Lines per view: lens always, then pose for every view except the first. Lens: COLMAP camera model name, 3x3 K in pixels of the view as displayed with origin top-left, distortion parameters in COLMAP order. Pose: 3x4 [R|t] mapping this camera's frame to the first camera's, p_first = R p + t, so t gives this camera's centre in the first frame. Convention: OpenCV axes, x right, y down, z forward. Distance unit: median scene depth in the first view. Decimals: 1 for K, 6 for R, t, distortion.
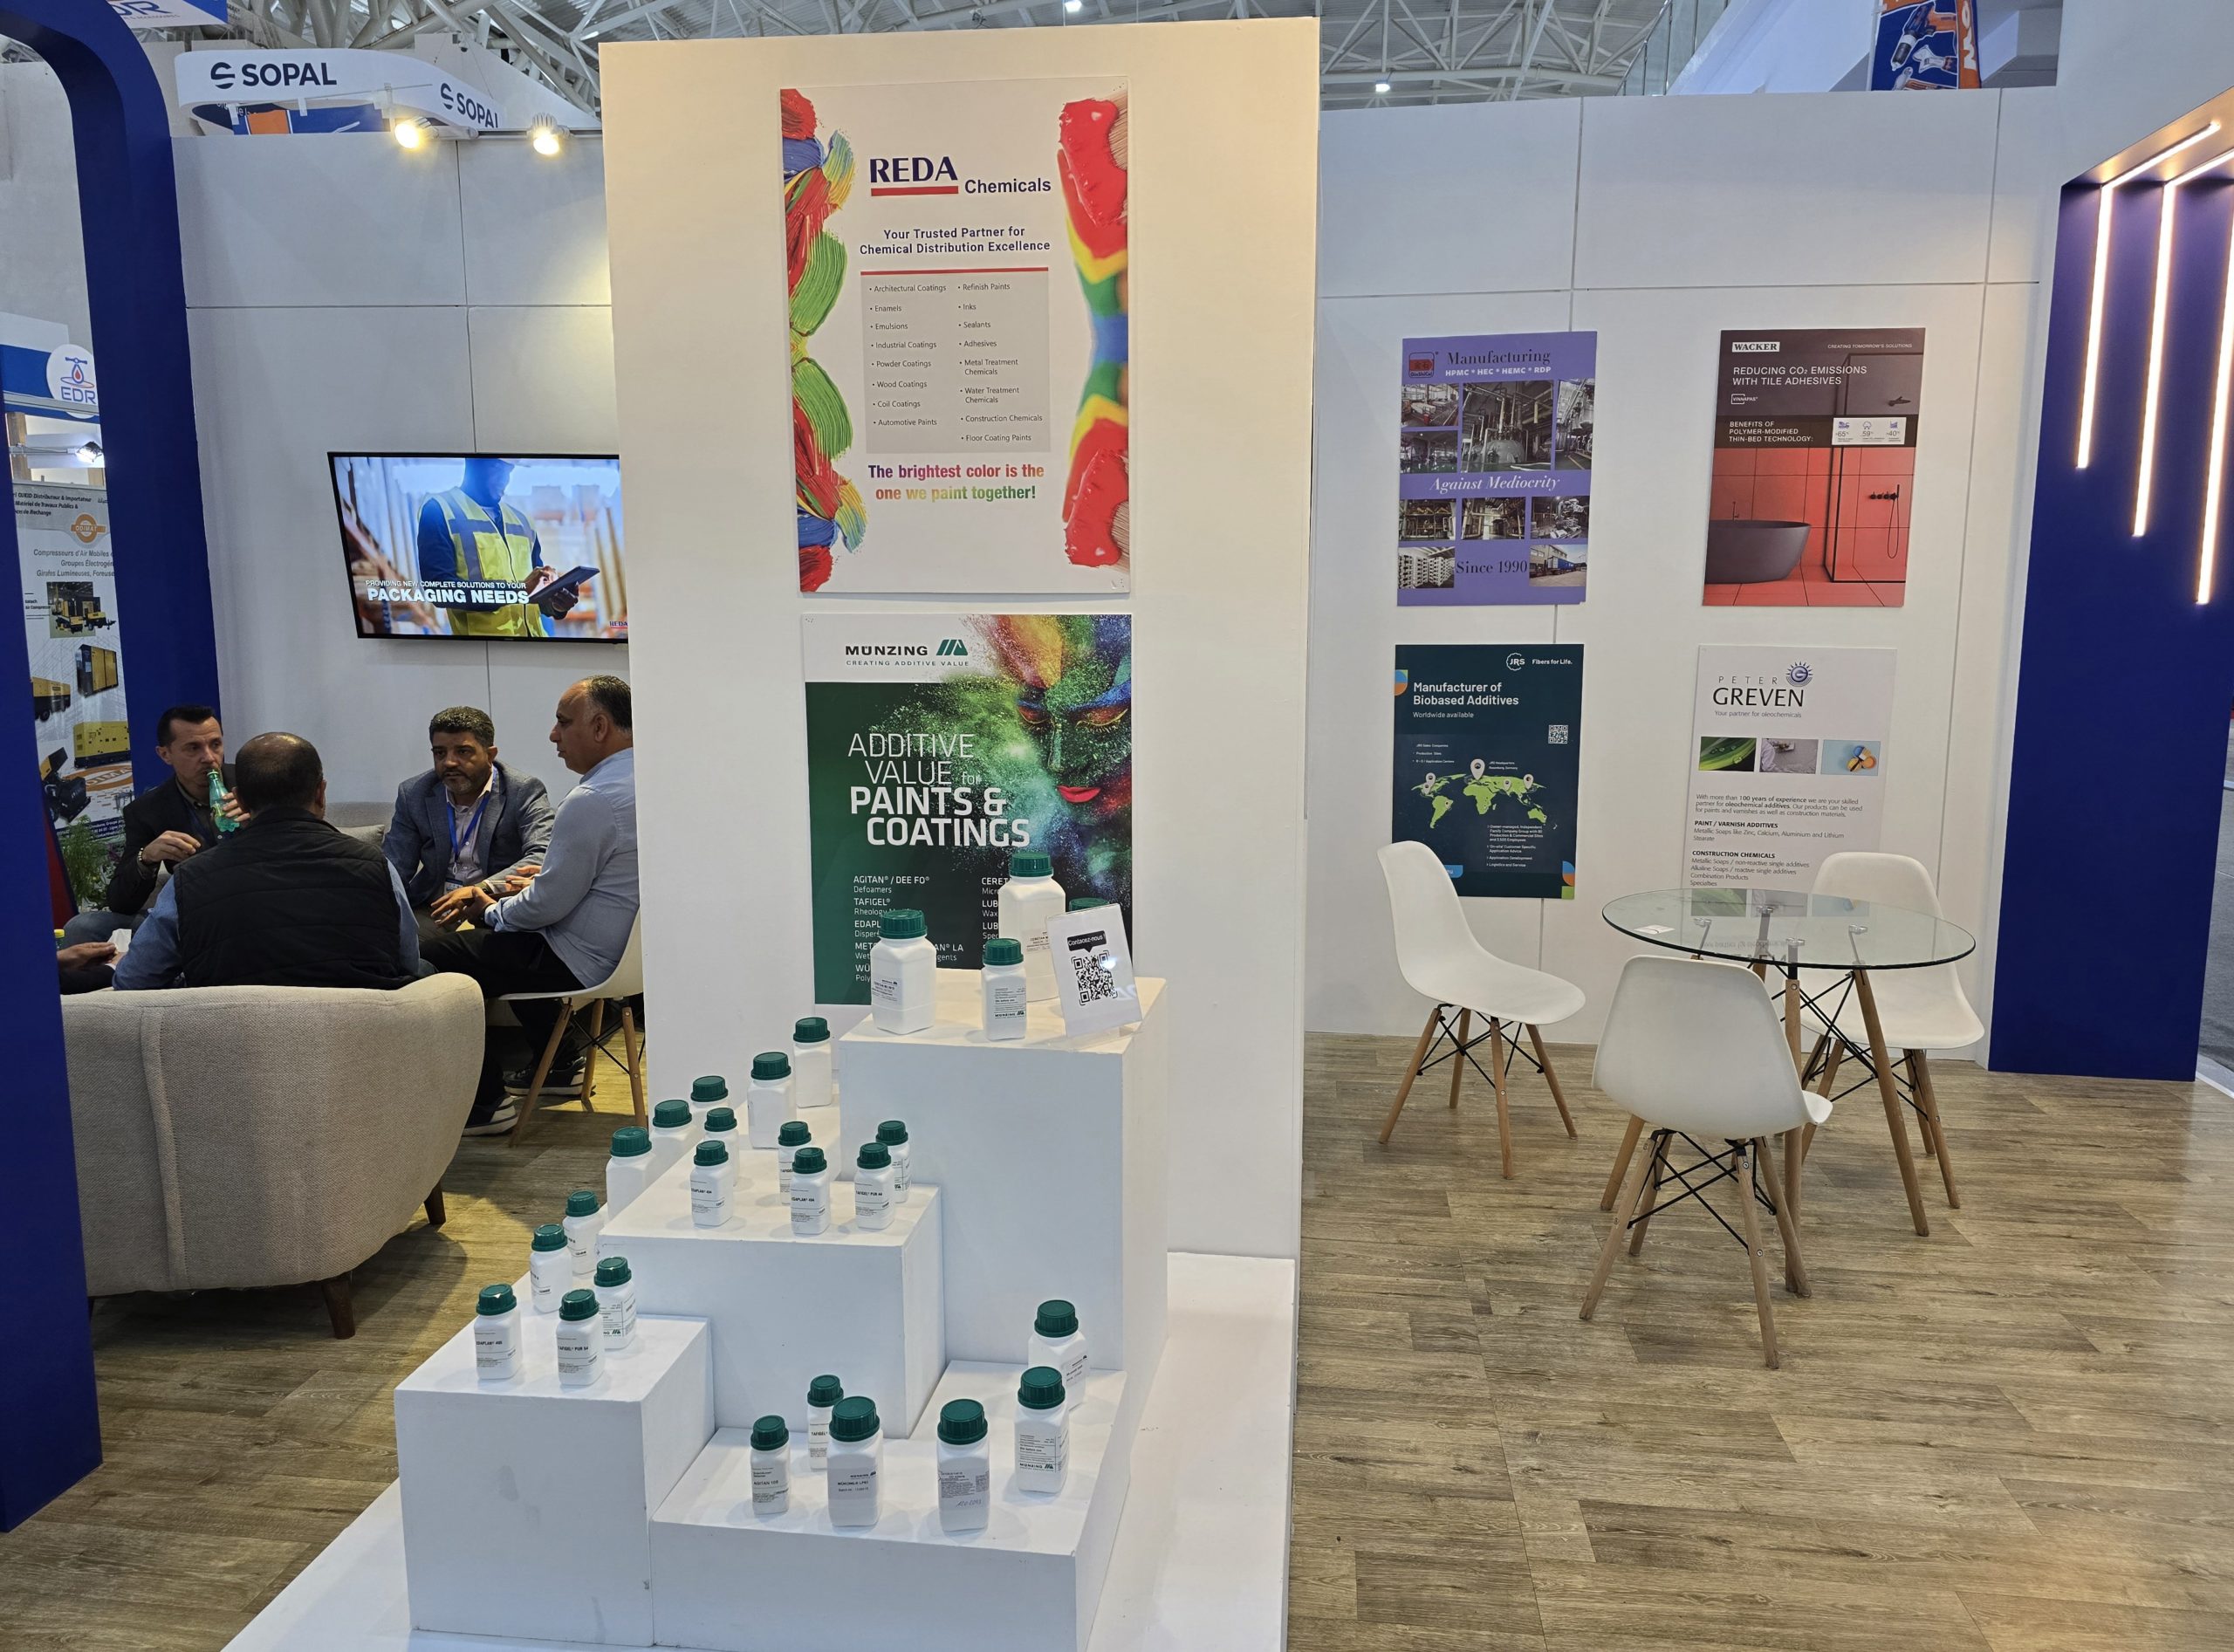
lens RADIAL K [[1509.5, 0, 1124.6], [0, 1509.5, 810.7], [0, 0, 1]] dist [0.056729, -0.042682]
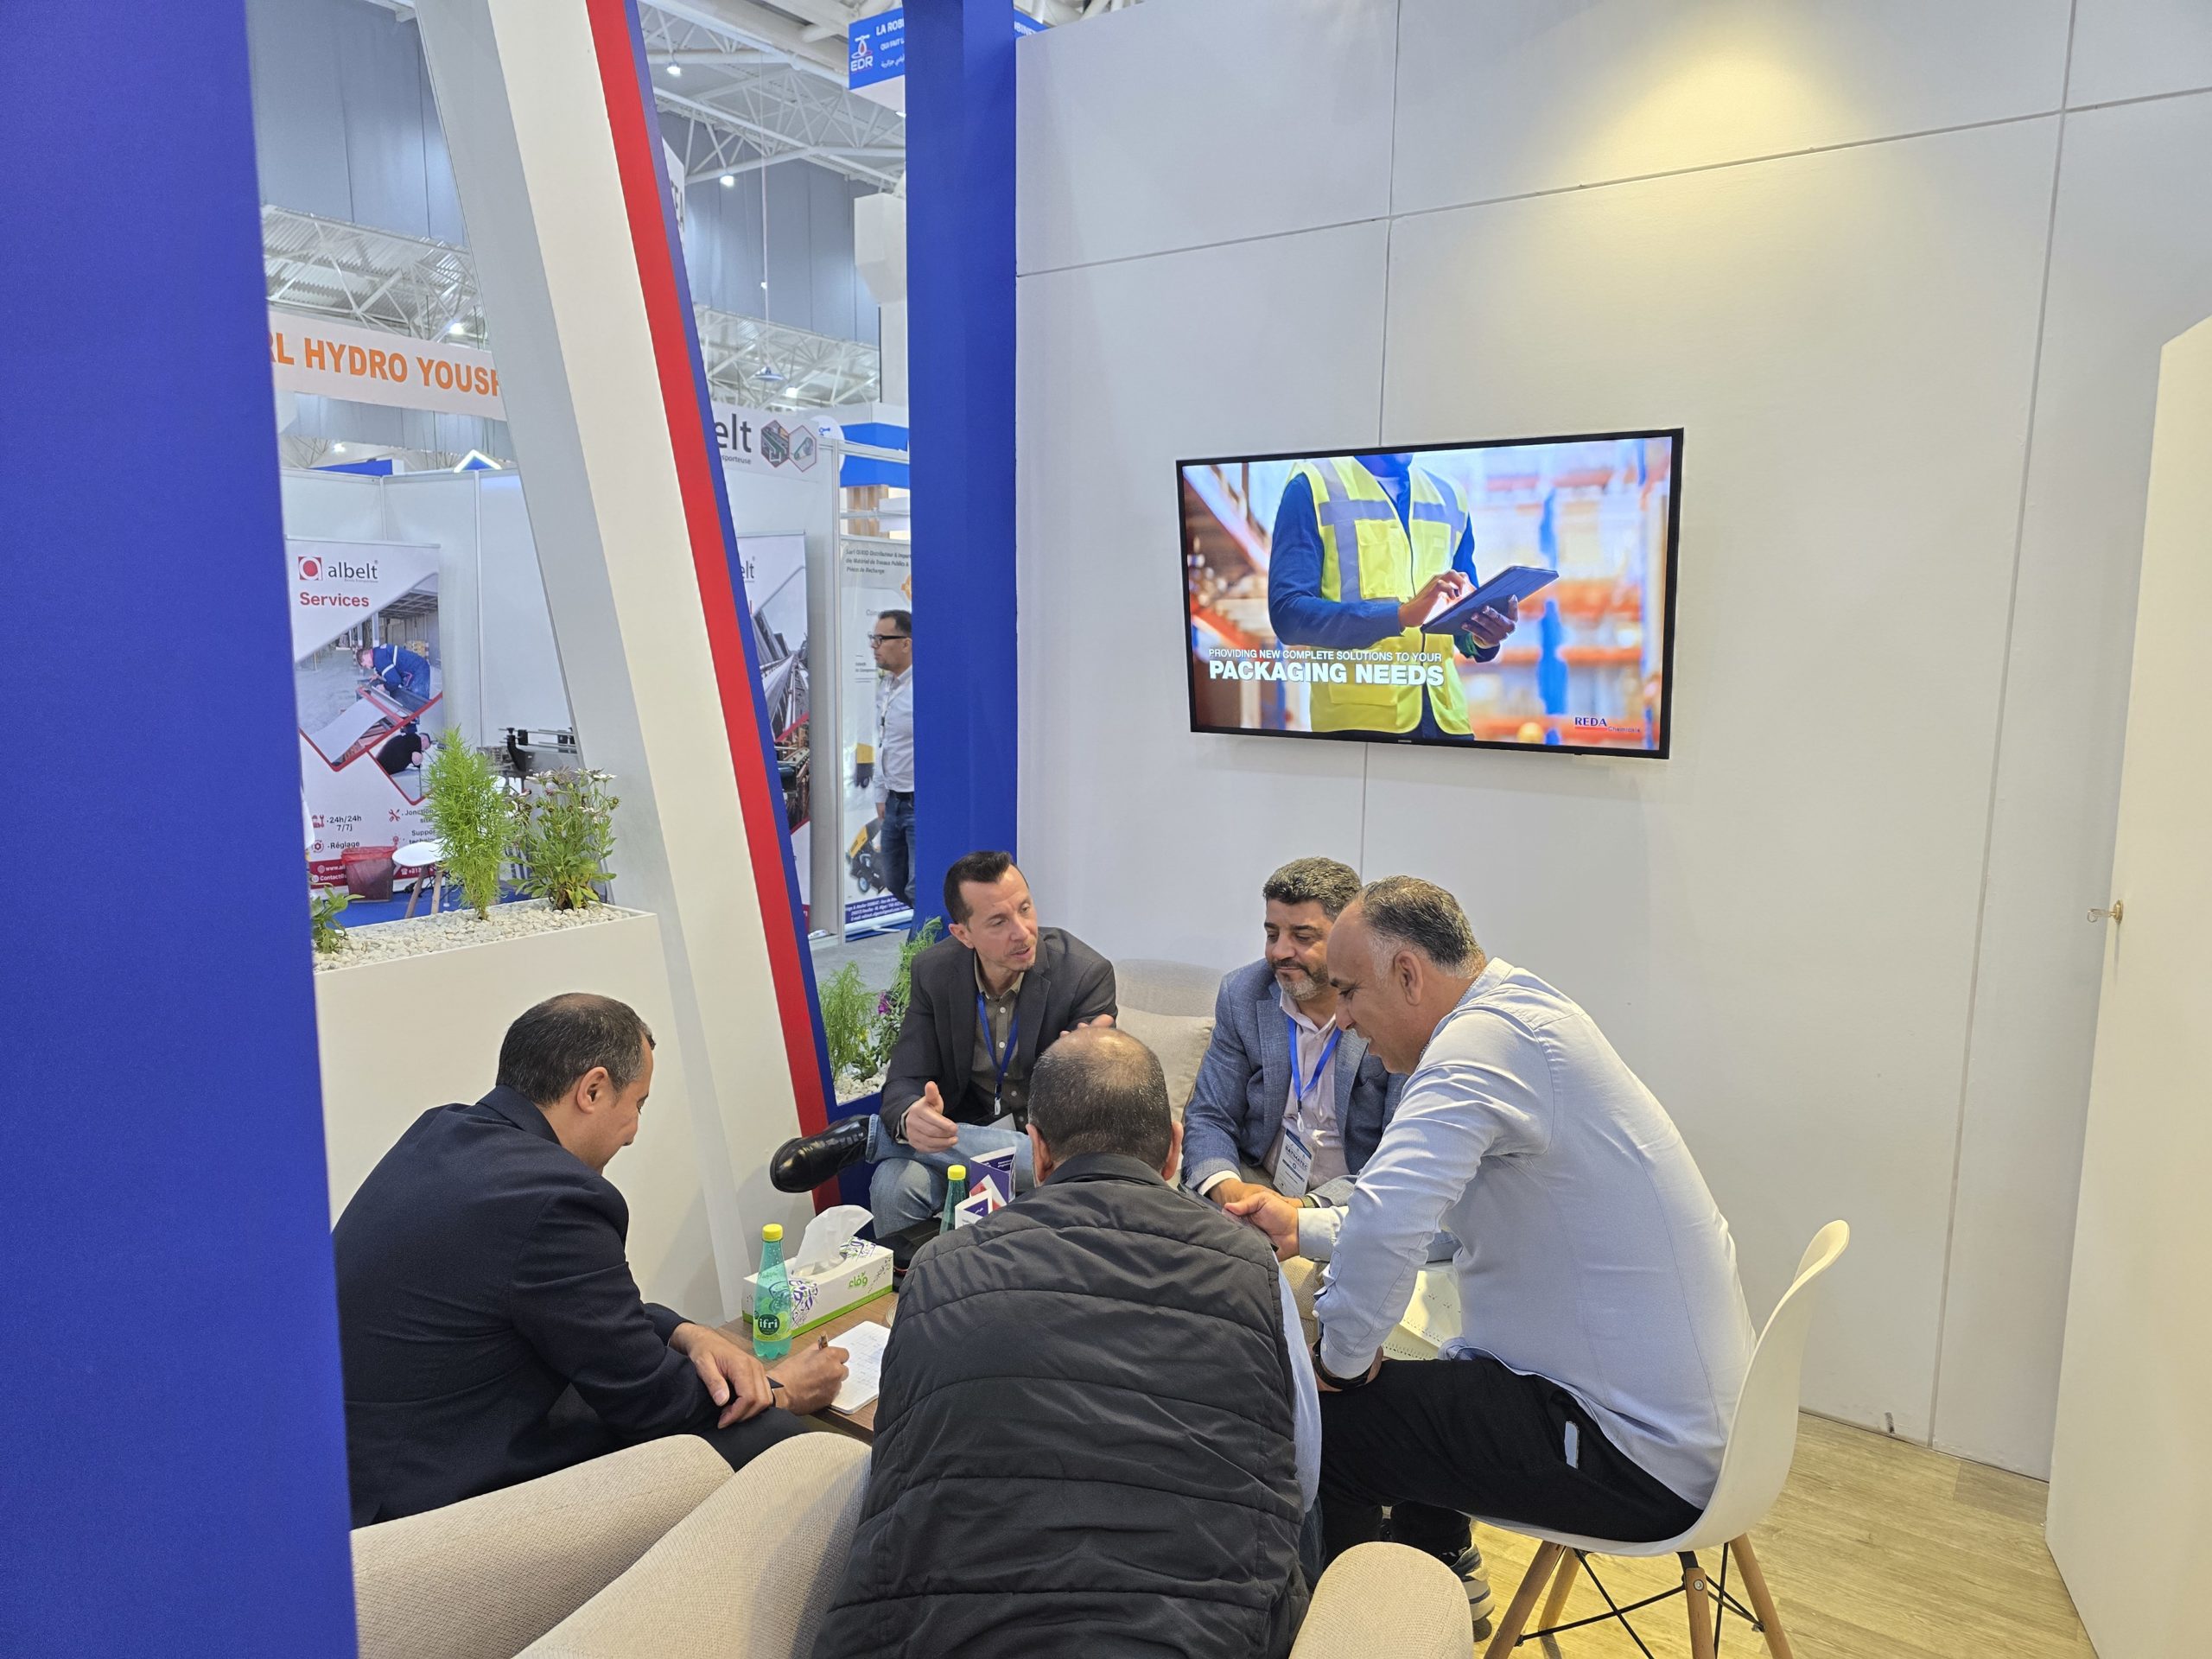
lens RADIAL K [[1494.6, 0, 1089.4], [0, 1494.6, 844.0], [0, 0, 1]] dist [0.056729, -0.042682]
pose [[0.883084, 0.068816, -0.464142, -0.257990], [-0.075617, 0.997129, 0.003970, -0.070265], [0.463083, 0.031591, 0.885752, 0.439101]]
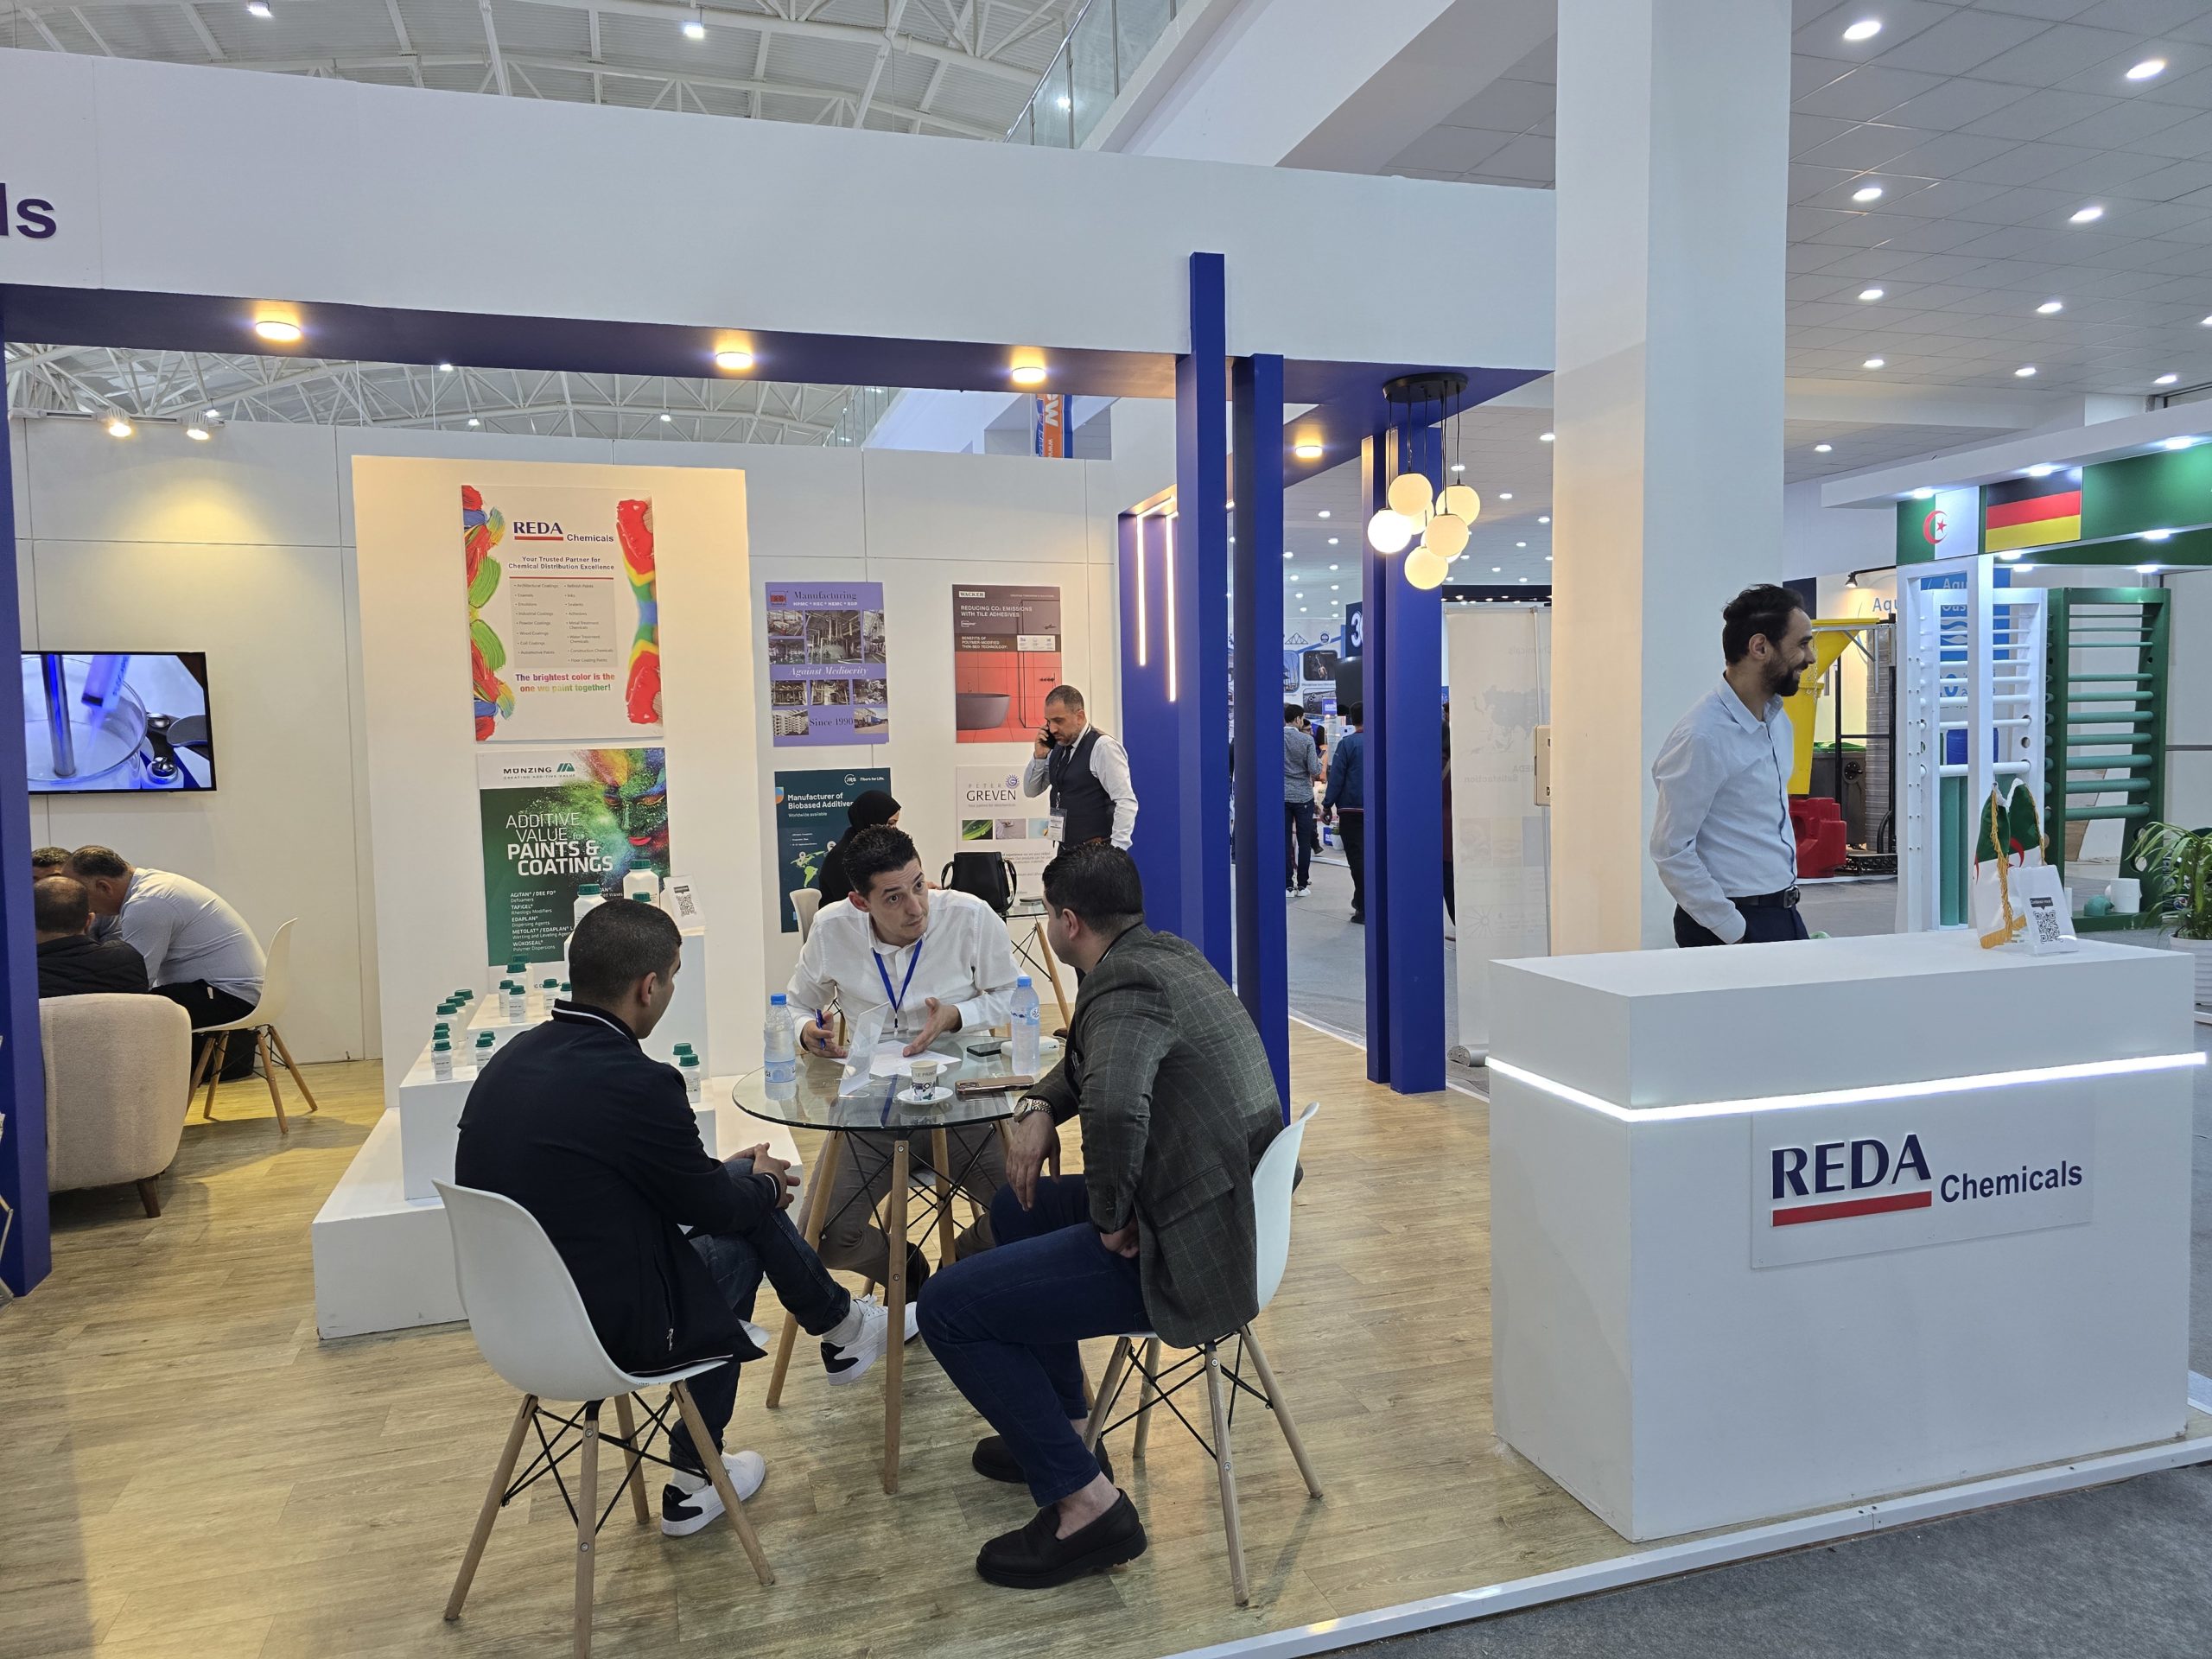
lens RADIAL K [[1494.6, 0, 1107.5], [0, 1494.6, 822.5], [0, 0, 1]] dist [0.056729, -0.042682]
pose [[0.907381, -0.046606, 0.417718, -0.165786], [0.085383, 0.993550, -0.074619, 0.091742], [-0.411546, 0.103374, 0.905508, -0.566145]]
